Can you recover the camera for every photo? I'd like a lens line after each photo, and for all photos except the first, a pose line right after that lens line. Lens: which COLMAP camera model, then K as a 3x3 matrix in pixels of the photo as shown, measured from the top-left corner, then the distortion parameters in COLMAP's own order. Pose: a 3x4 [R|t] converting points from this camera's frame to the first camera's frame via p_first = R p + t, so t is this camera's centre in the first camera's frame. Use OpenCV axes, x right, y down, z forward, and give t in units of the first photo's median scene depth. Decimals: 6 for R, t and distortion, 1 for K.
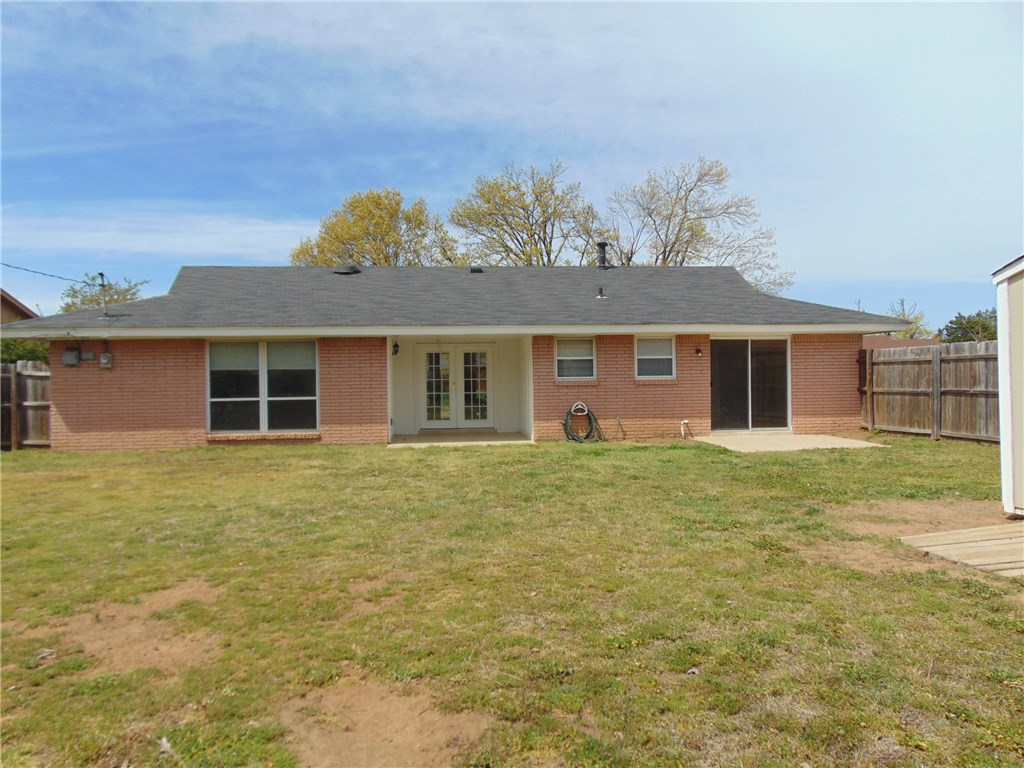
lens RADIAL K [[757.2, 0, 512.2], [0, 757.2, 379.2], [0, 0, 1]] dist [-0.043513, 0.071780]
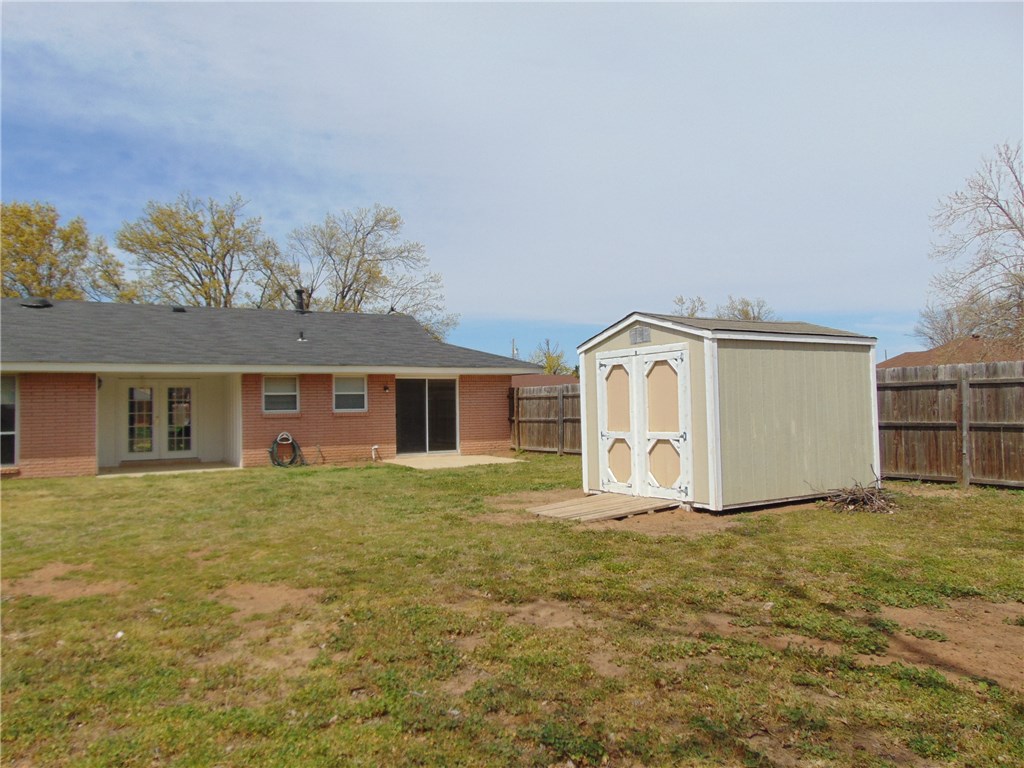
lens RADIAL K [[757.2, 0, 512.2], [0, 757.2, 379.2], [0, 0, 1]] dist [-0.043513, 0.071780]
pose [[0.909482, 0.011400, 0.415586, -0.071148], [0.005659, 0.999192, -0.039793, -0.002504], [-0.415704, 0.038543, 0.908683, -0.177454]]
